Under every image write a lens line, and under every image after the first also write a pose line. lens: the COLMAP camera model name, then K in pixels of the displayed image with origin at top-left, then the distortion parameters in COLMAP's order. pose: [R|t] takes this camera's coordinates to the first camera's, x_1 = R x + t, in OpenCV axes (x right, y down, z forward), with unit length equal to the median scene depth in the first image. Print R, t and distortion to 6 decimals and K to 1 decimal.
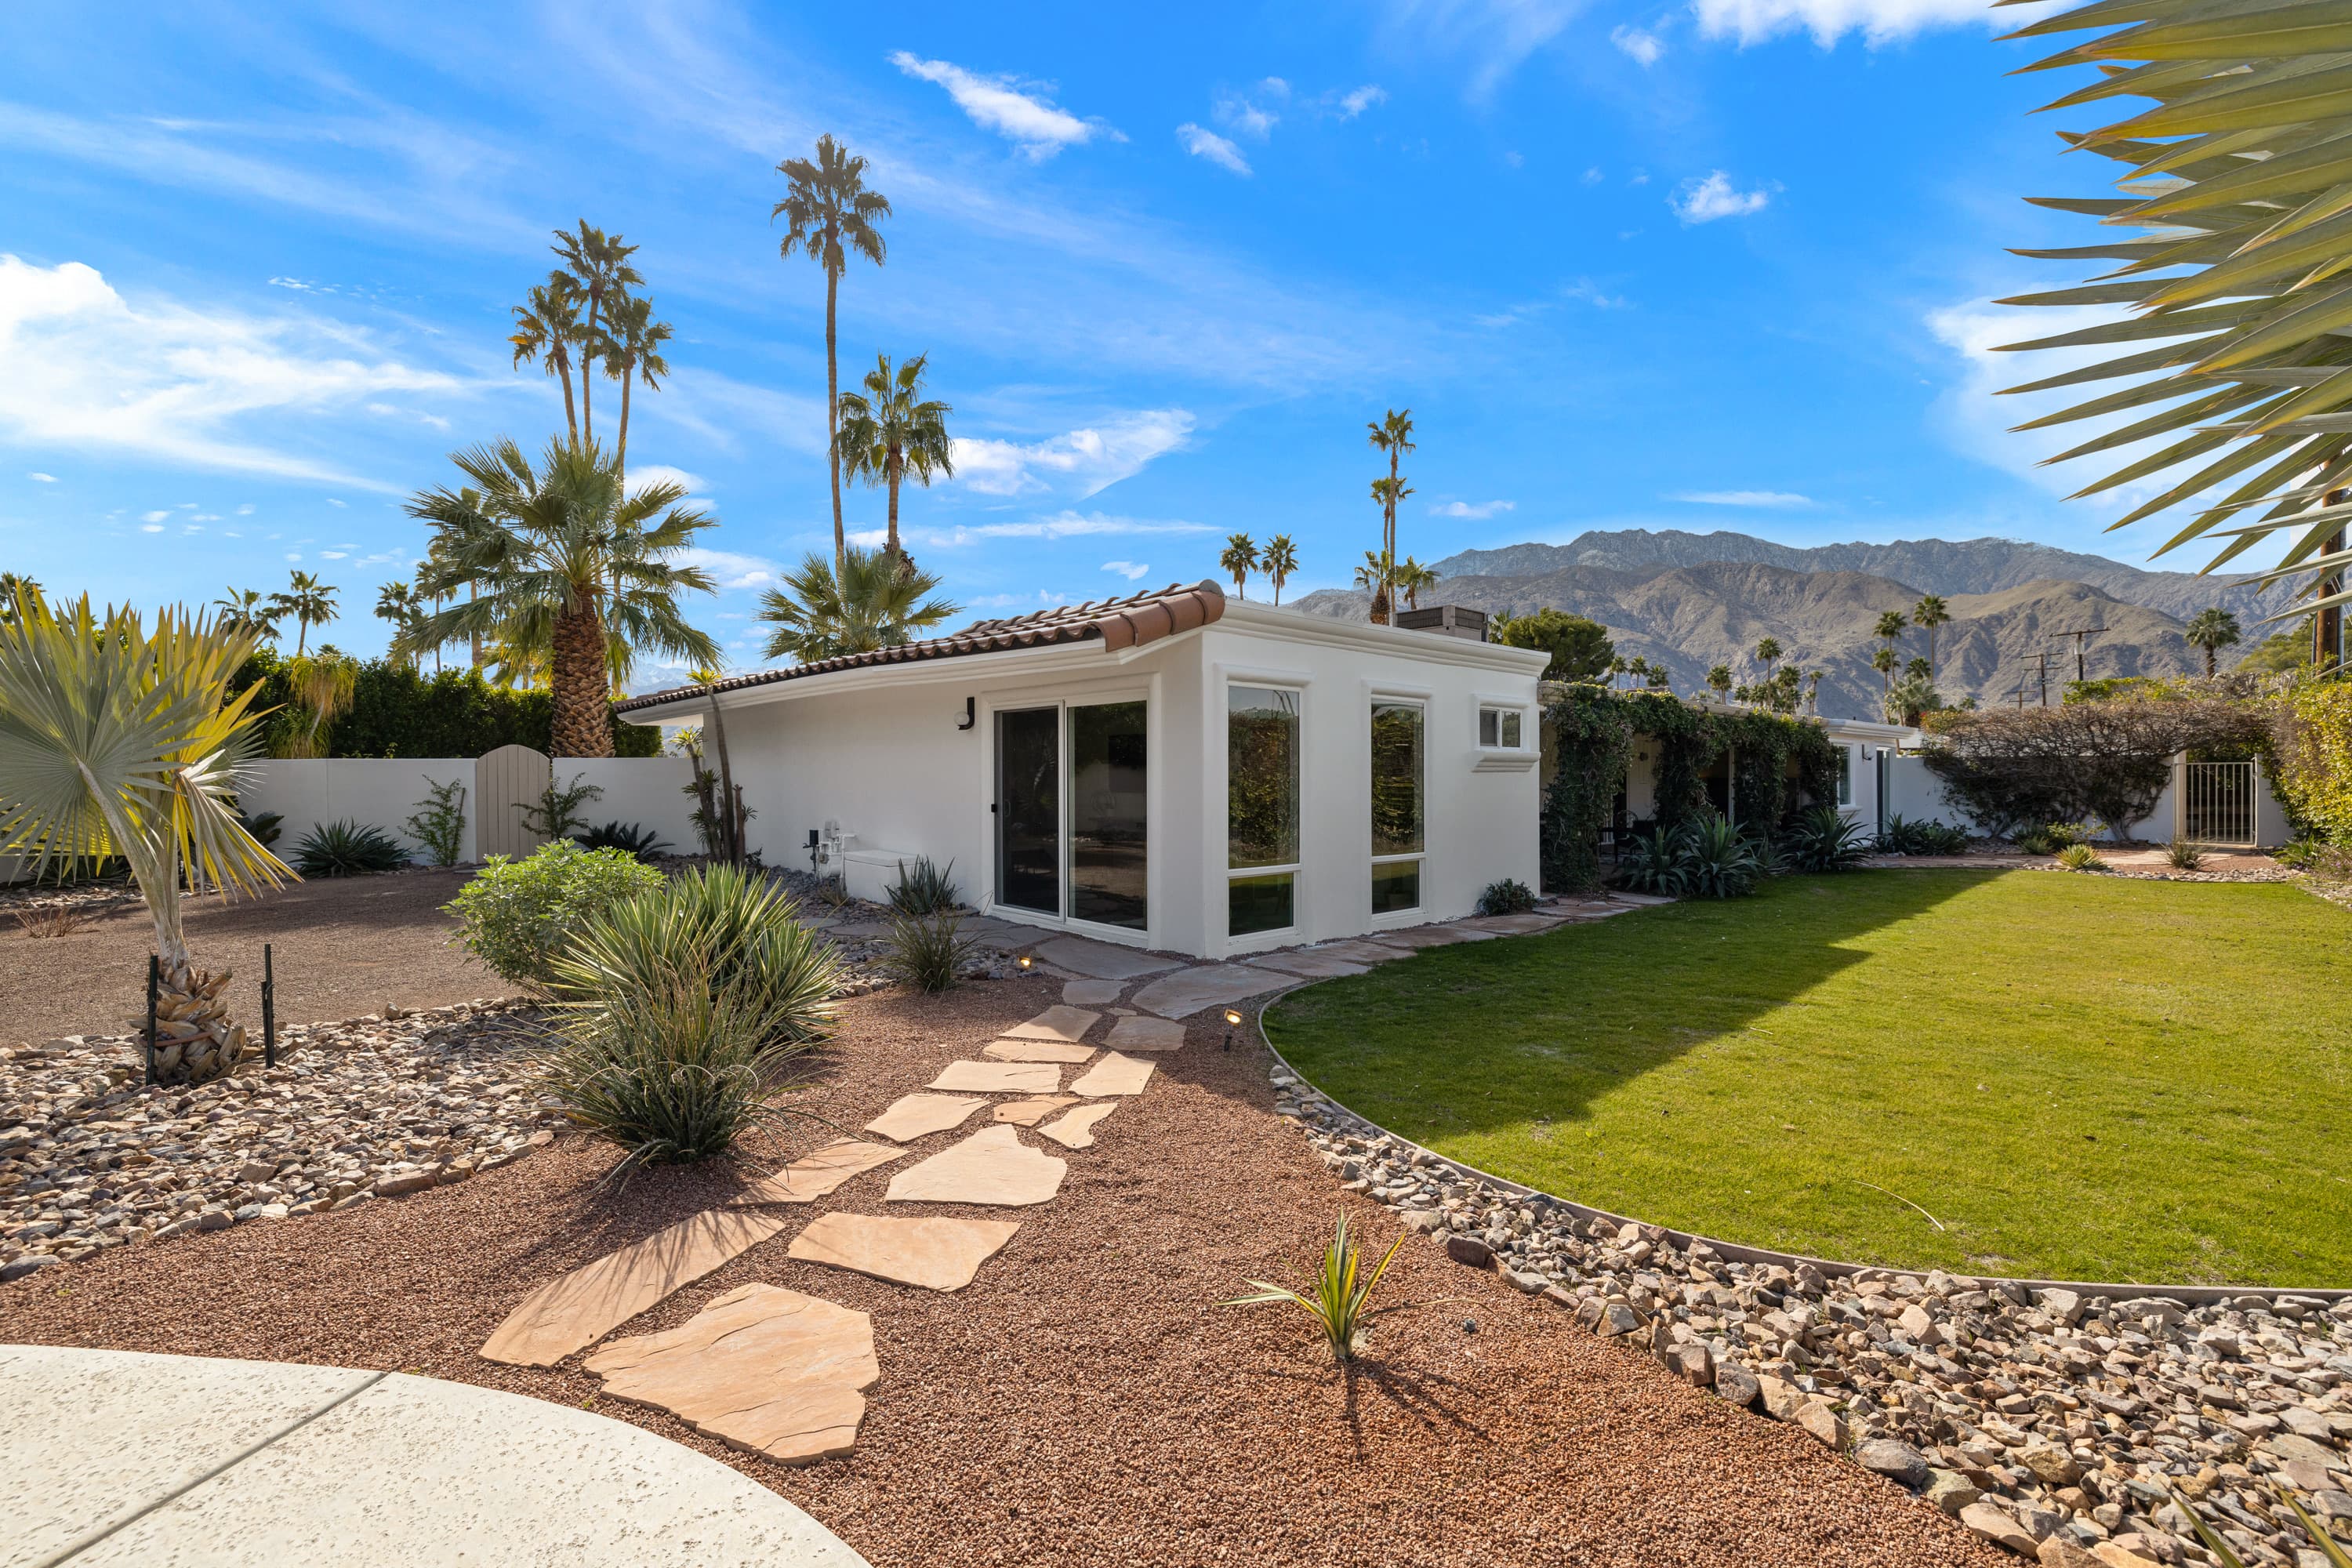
lens RADIAL K [[989.7, 0, 1166.5], [0, 989.7, 783.5], [0, 0, 1]] dist [-0.001649, 0.000343]
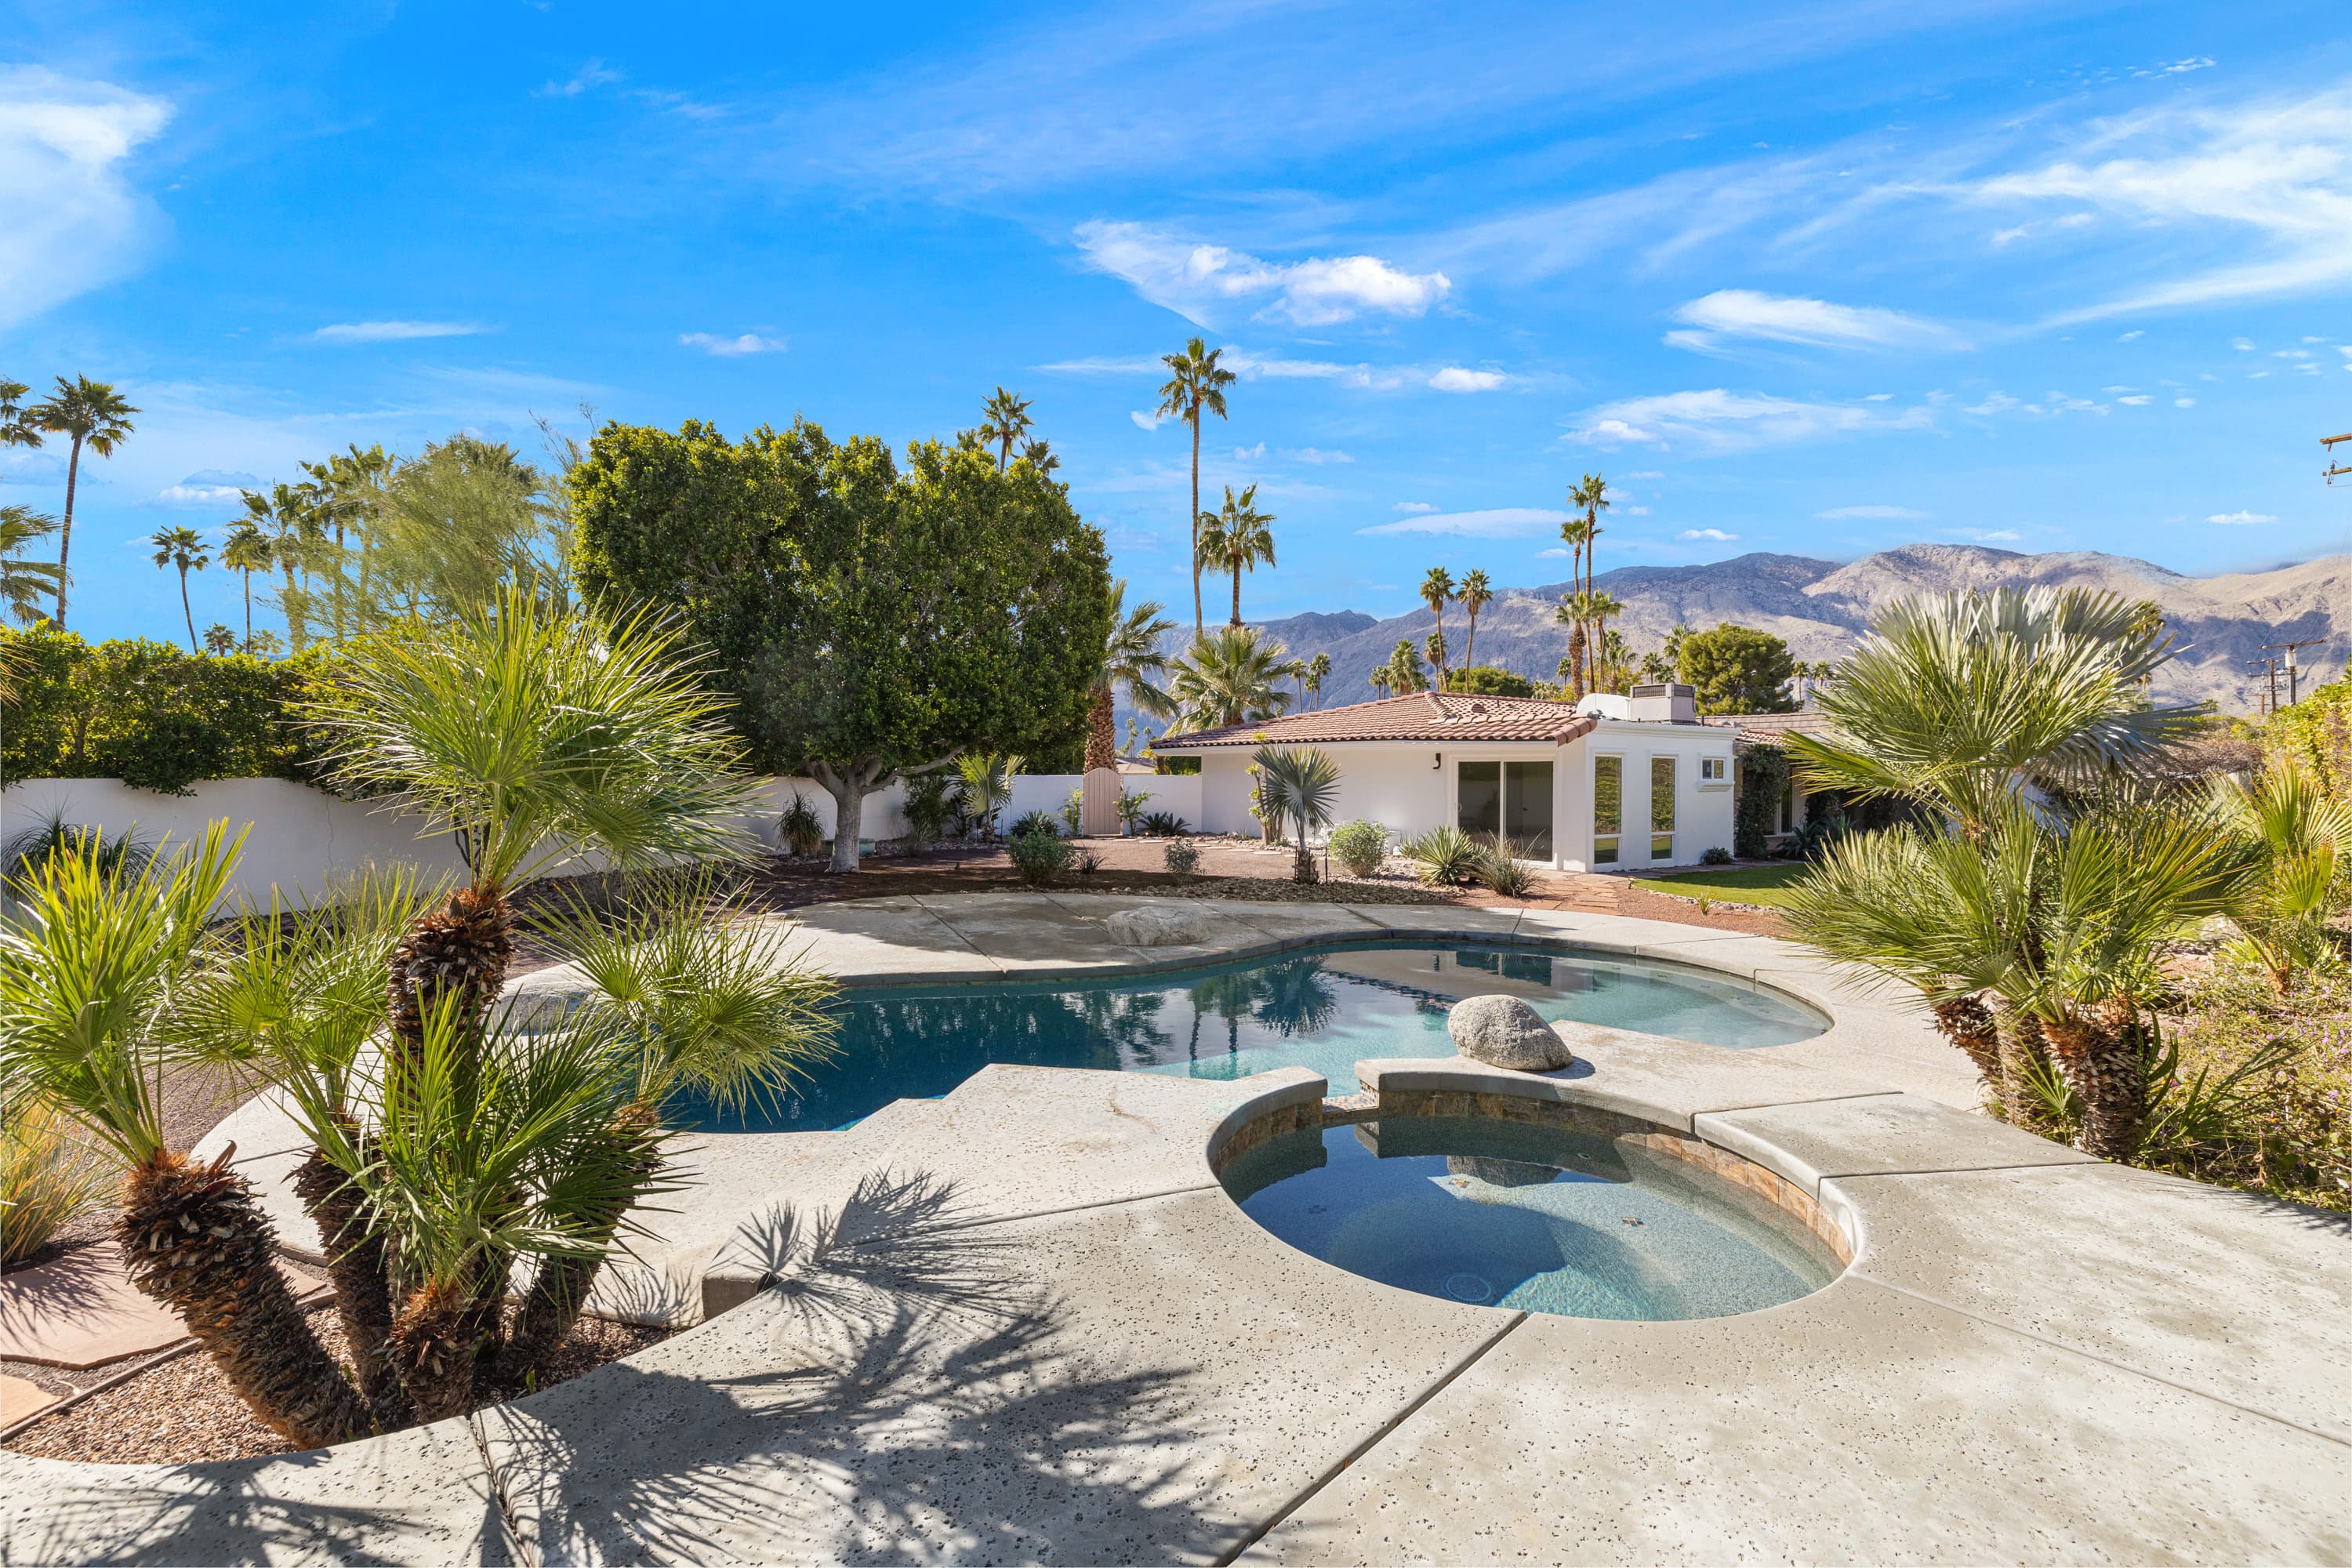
lens RADIAL K [[989.7, 0, 1174.1], [0, 989.7, 780.2], [0, 0, 1]] dist [-0.001649, 0.000343]
pose [[0.990416, 0.006954, -0.137945, -0.171665], [-0.007479, 0.999967, -0.003291, -0.007579], [0.137917, 0.004292, 0.990434, -0.415170]]
